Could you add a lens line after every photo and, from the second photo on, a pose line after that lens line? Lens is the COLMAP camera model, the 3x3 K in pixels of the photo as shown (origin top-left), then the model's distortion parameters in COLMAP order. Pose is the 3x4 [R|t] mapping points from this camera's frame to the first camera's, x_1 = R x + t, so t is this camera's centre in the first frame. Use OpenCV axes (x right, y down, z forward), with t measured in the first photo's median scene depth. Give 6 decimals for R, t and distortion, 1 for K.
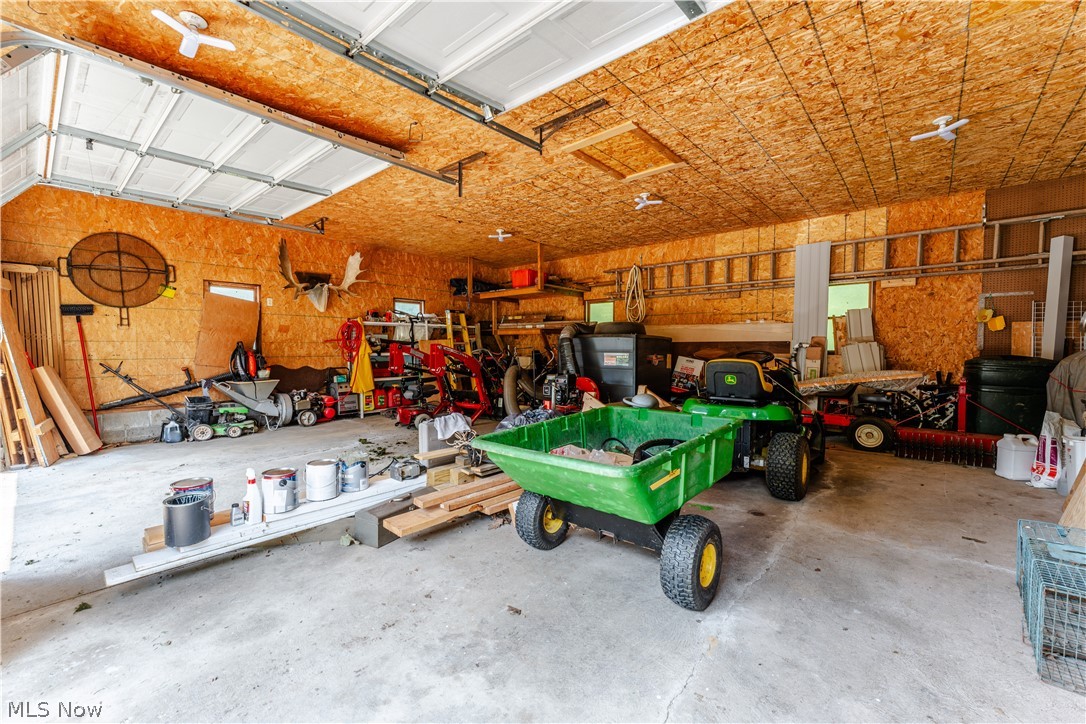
lens RADIAL K [[442.7, 0, 542.7], [0, 442.7, 368.0], [0, 0, 1]] dist [0.000540, 0.000349]
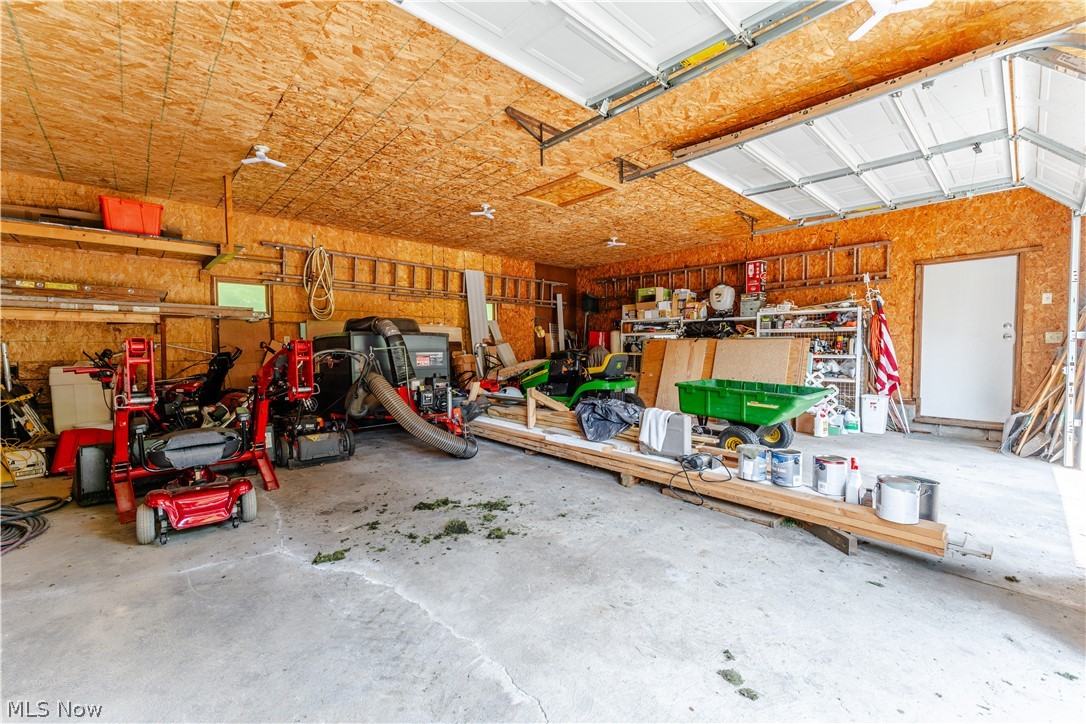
lens RADIAL K [[442.7, 0, 542.4], [0, 442.7, 363.0], [0, 0, 1]] dist [0.000540, 0.000349]
pose [[0.108044, -0.036795, 0.993465, -0.732433], [0.053437, 0.998085, 0.031154, -0.027832], [-0.992709, 0.049722, 0.109804, 0.657867]]
